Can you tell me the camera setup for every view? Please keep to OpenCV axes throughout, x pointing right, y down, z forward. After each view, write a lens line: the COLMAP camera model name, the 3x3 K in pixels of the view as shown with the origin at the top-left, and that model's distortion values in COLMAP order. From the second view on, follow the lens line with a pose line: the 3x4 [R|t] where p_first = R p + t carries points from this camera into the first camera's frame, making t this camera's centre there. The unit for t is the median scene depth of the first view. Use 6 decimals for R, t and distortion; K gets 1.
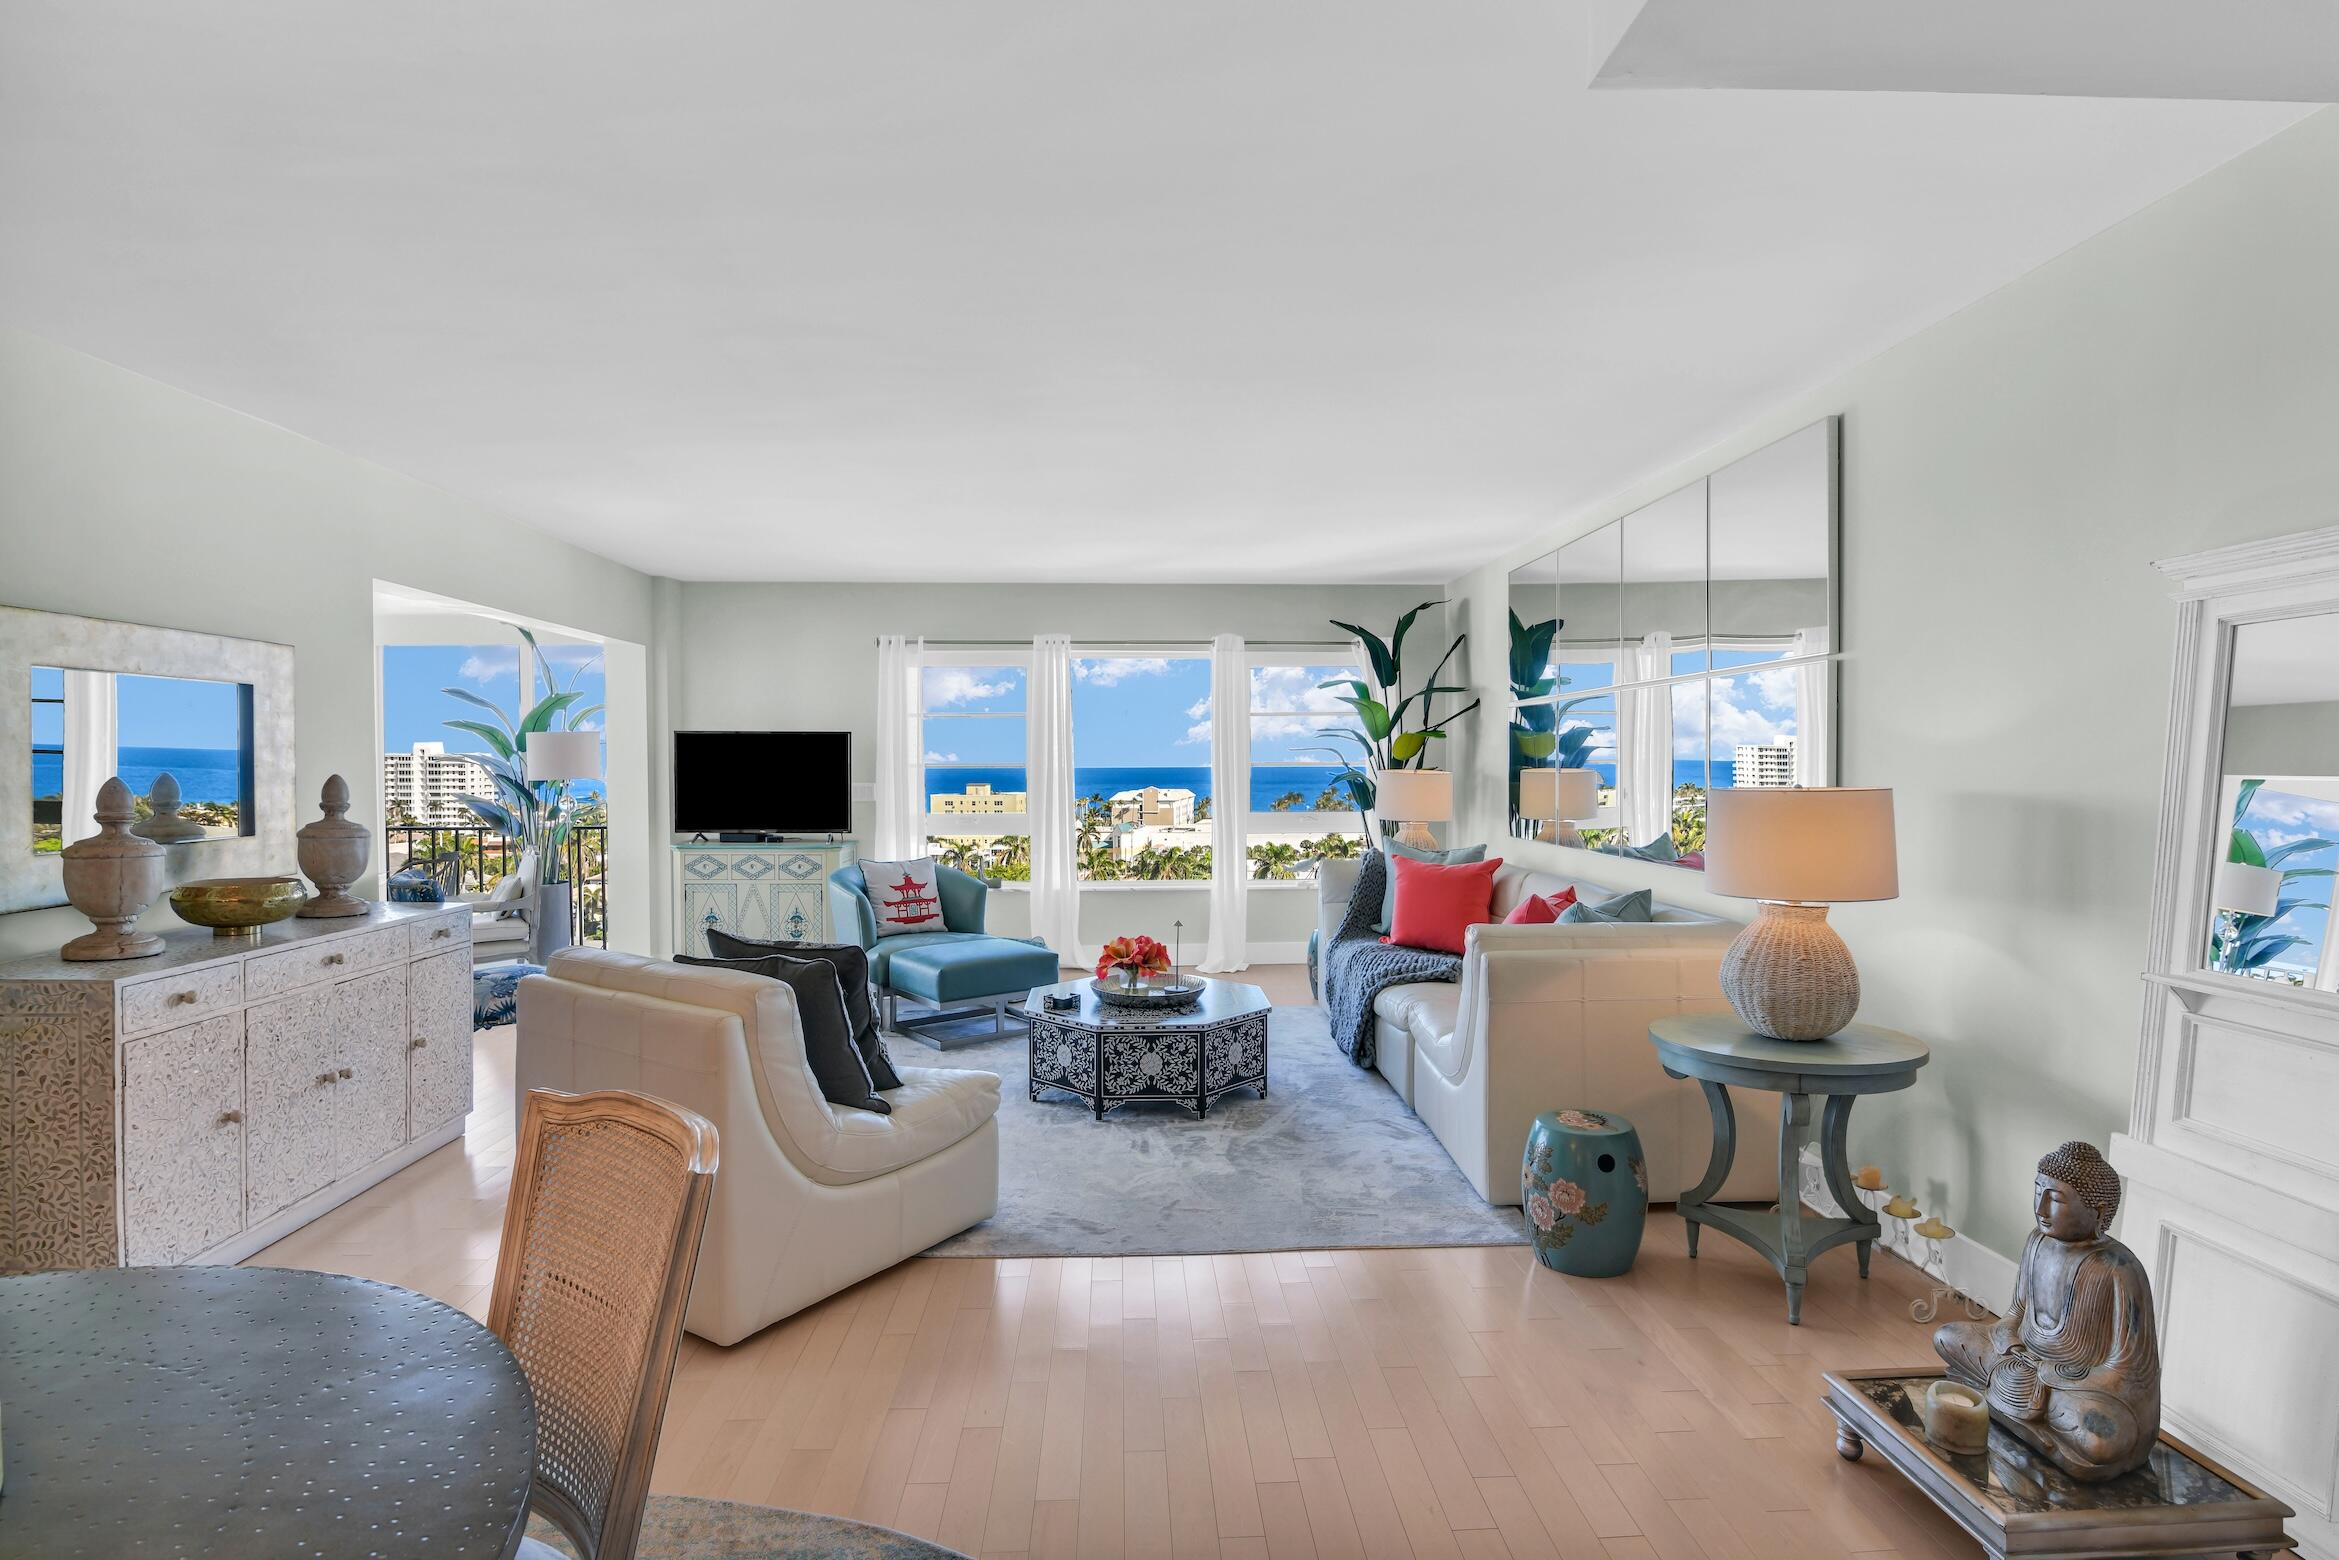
lens RADIAL K [[1196.5, 0, 1169.5], [0, 1196.5, 780.0], [0, 0, 1]] dist [-0.010786, 0.000076]
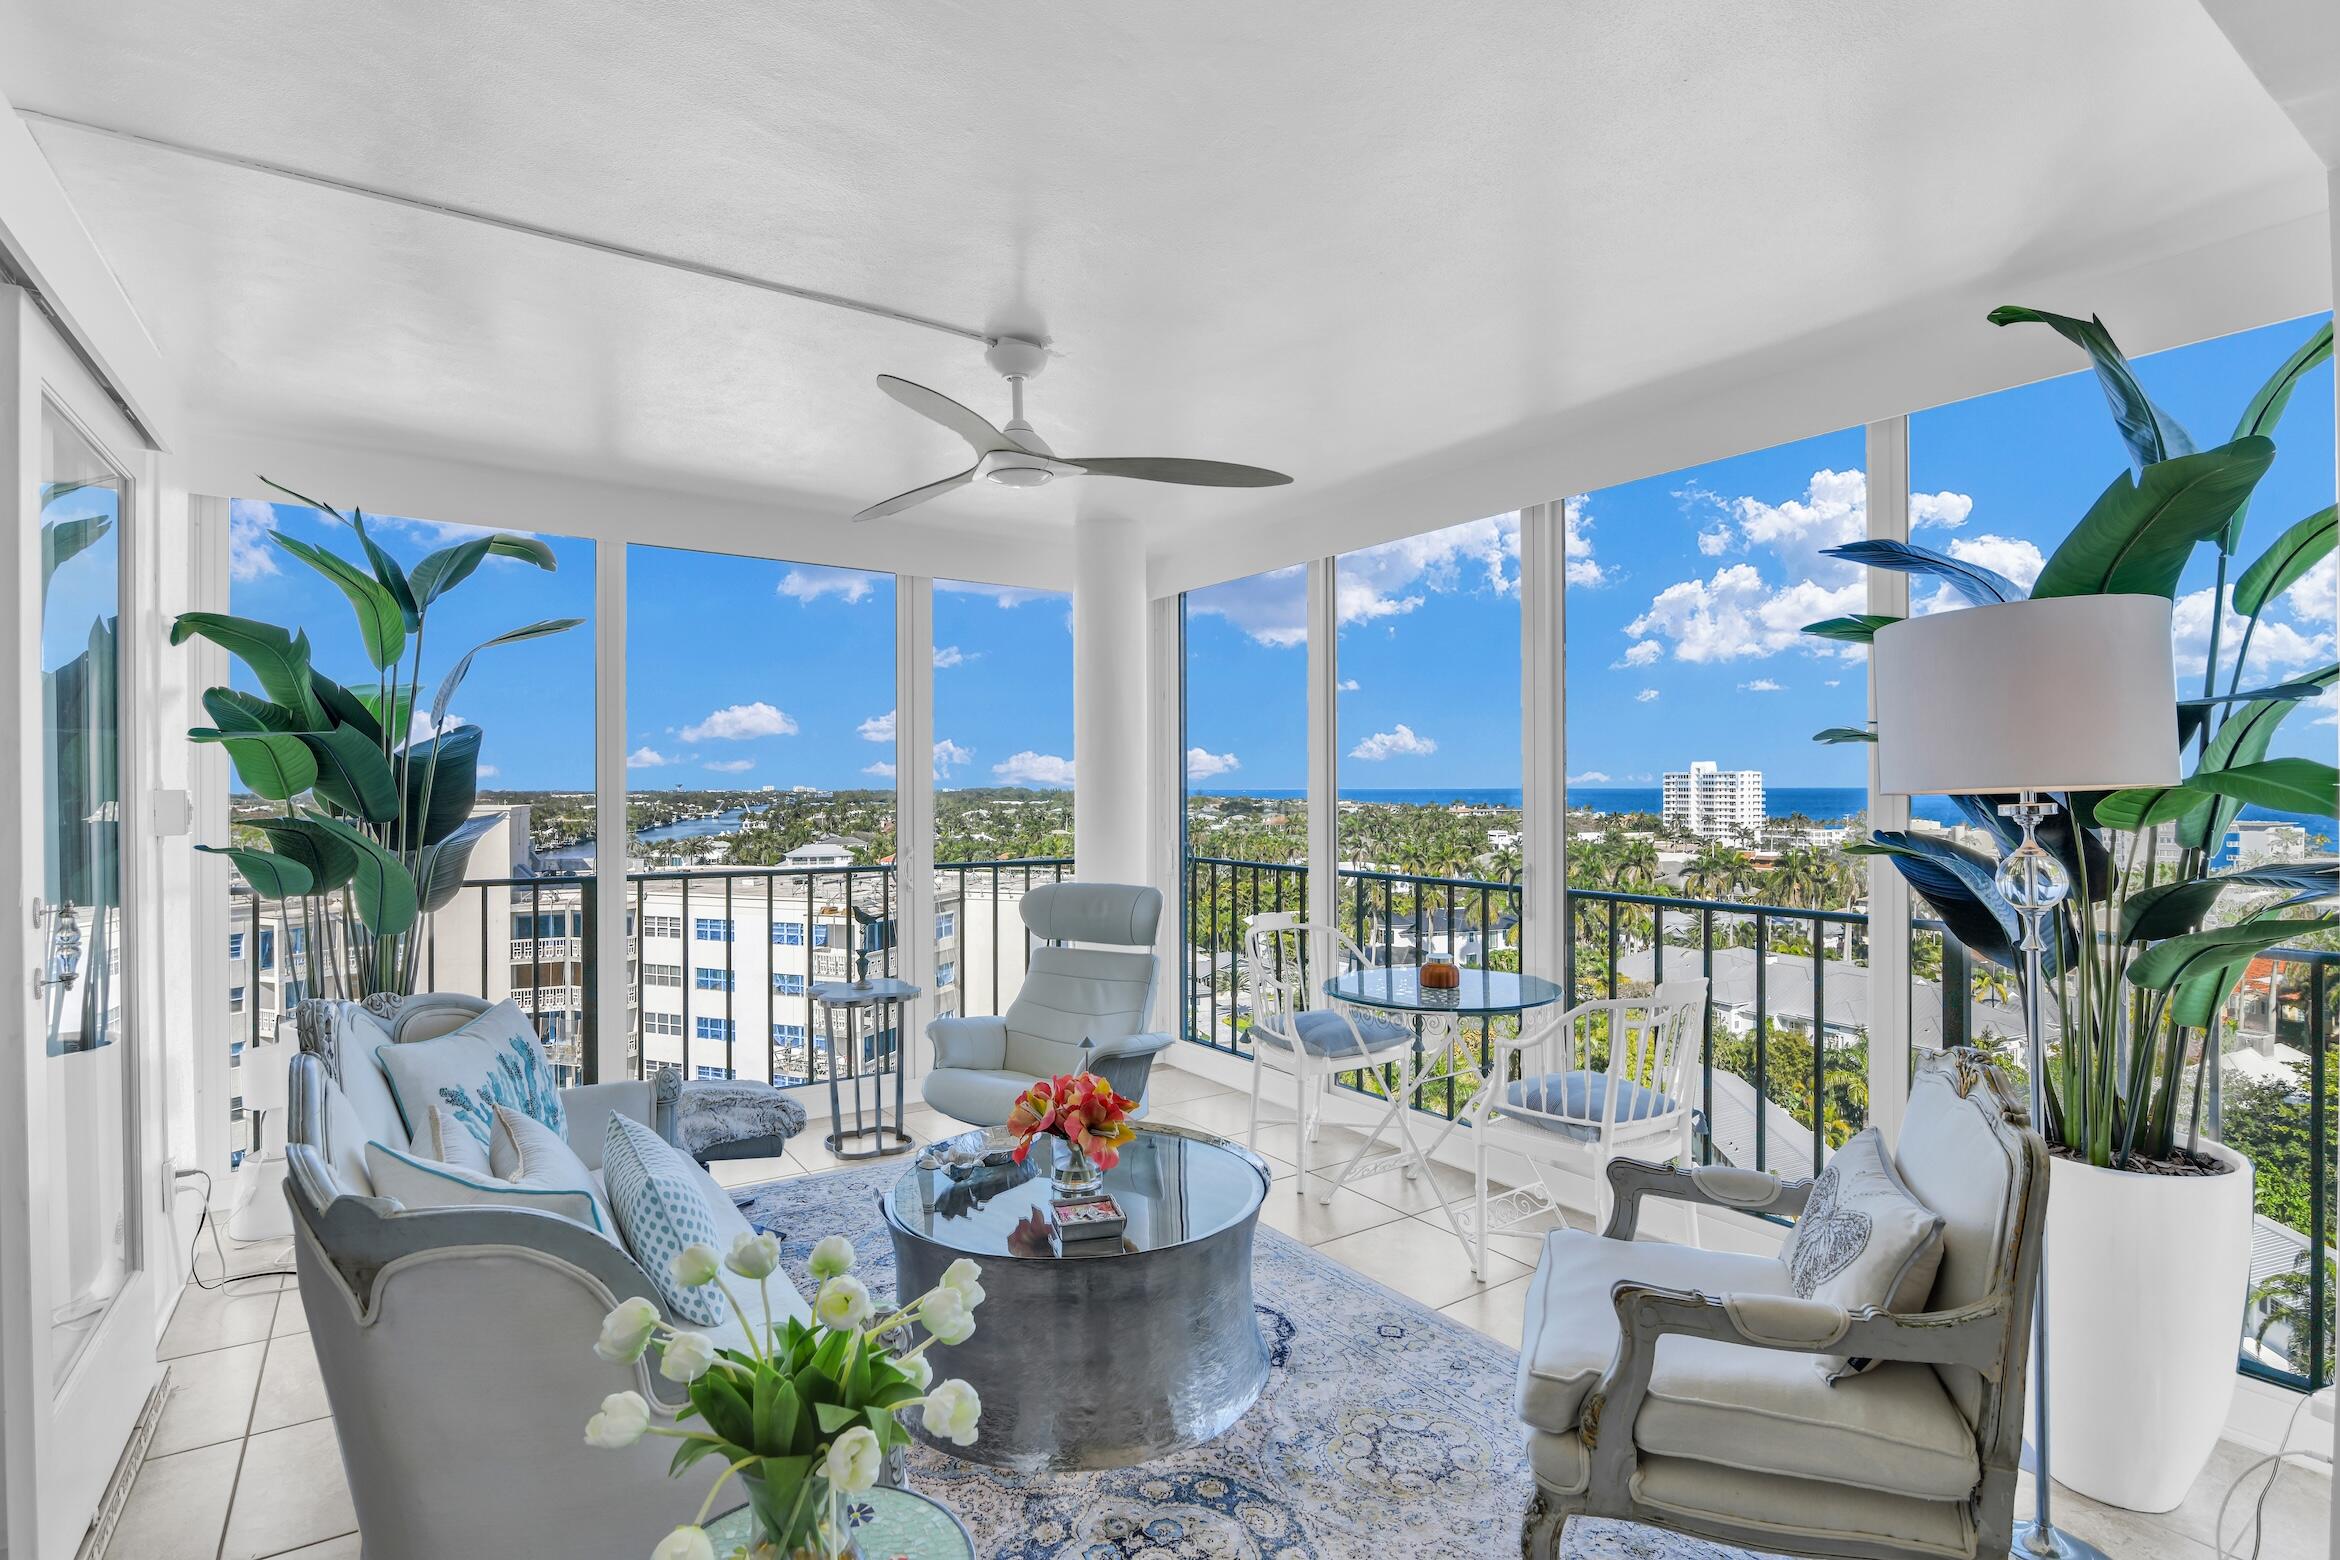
lens RADIAL K [[1120.1, 0, 1160.5], [0, 1120.1, 795.9], [0, 0, 1]] dist [-0.020740, 0.001642]
pose [[0.531567, 0.009234, -0.846966, -0.423485], [-0.010087, 0.999939, 0.004571, 0.001428], [0.846956, 0.006113, 0.531627, 0.717551]]
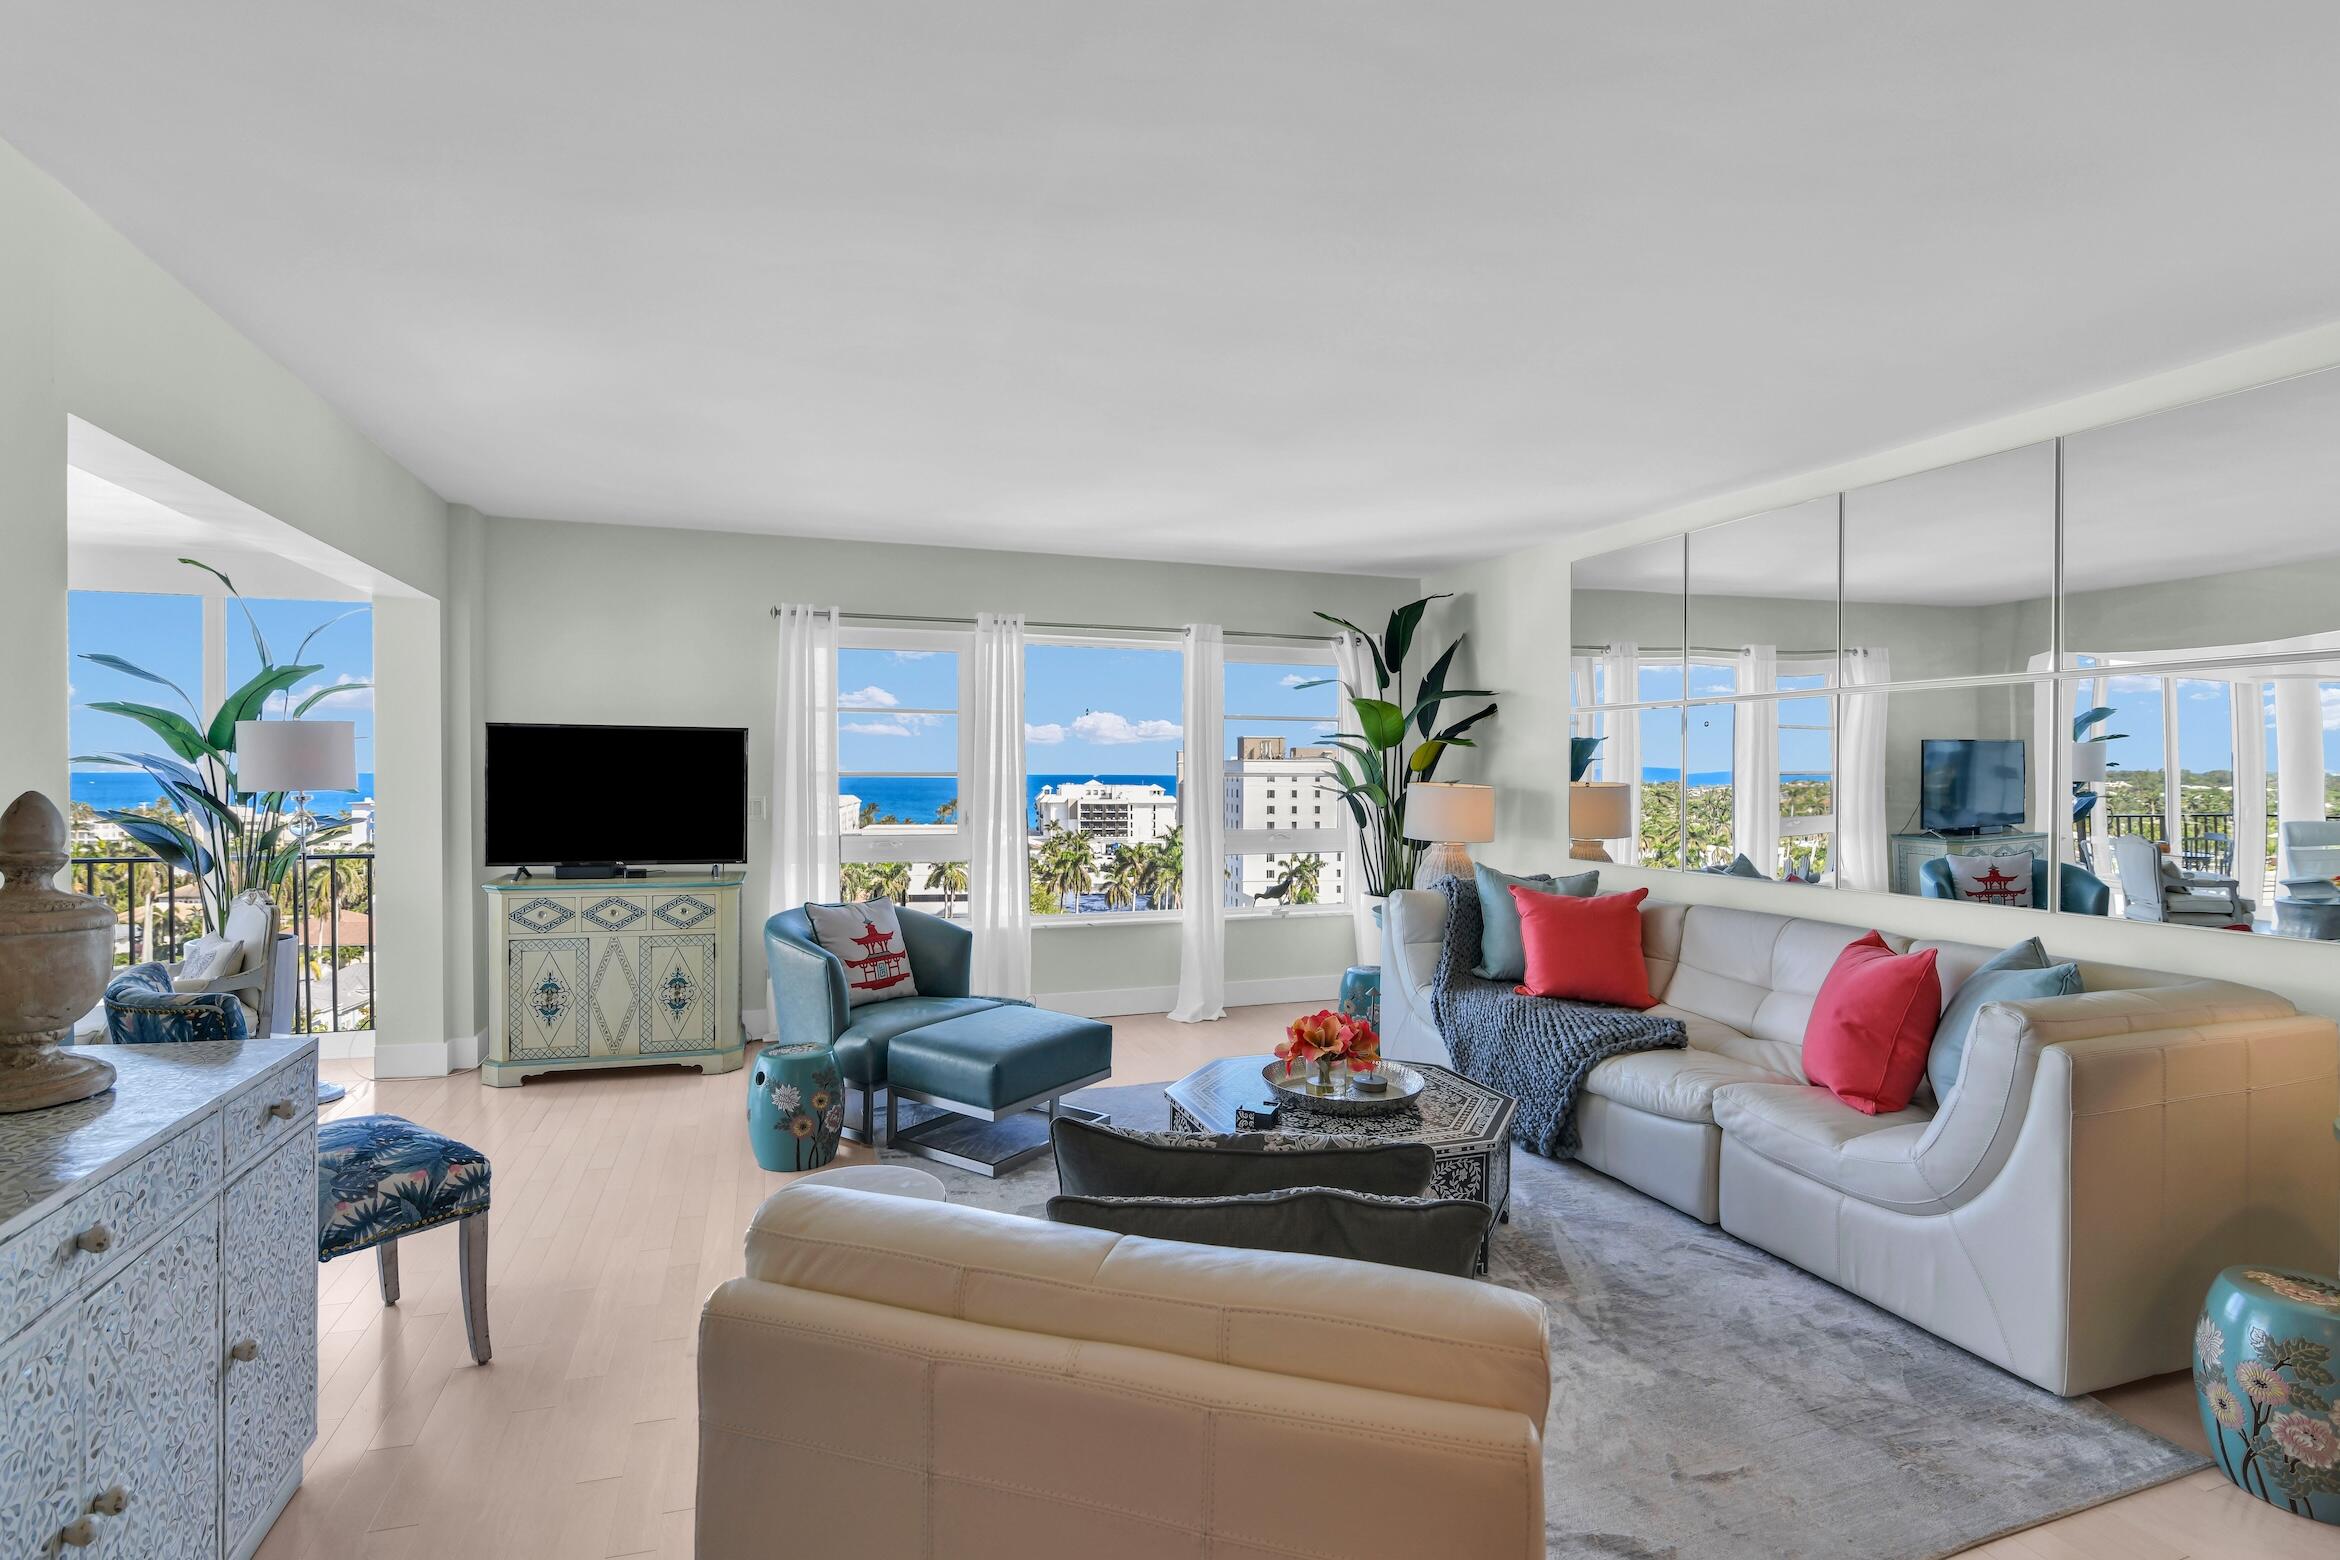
lens RADIAL K [[1117.2, 0, 1148.4], [0, 1117.2, 780.0], [0, 0, 1]] dist [-0.018253, 0.000174]
pose [[0.959948, 0.005289, 0.280129, -0.221648], [-0.003605, 0.999972, -0.006525, -0.004306], [-0.280156, 0.005254, 0.959940, 0.258595]]
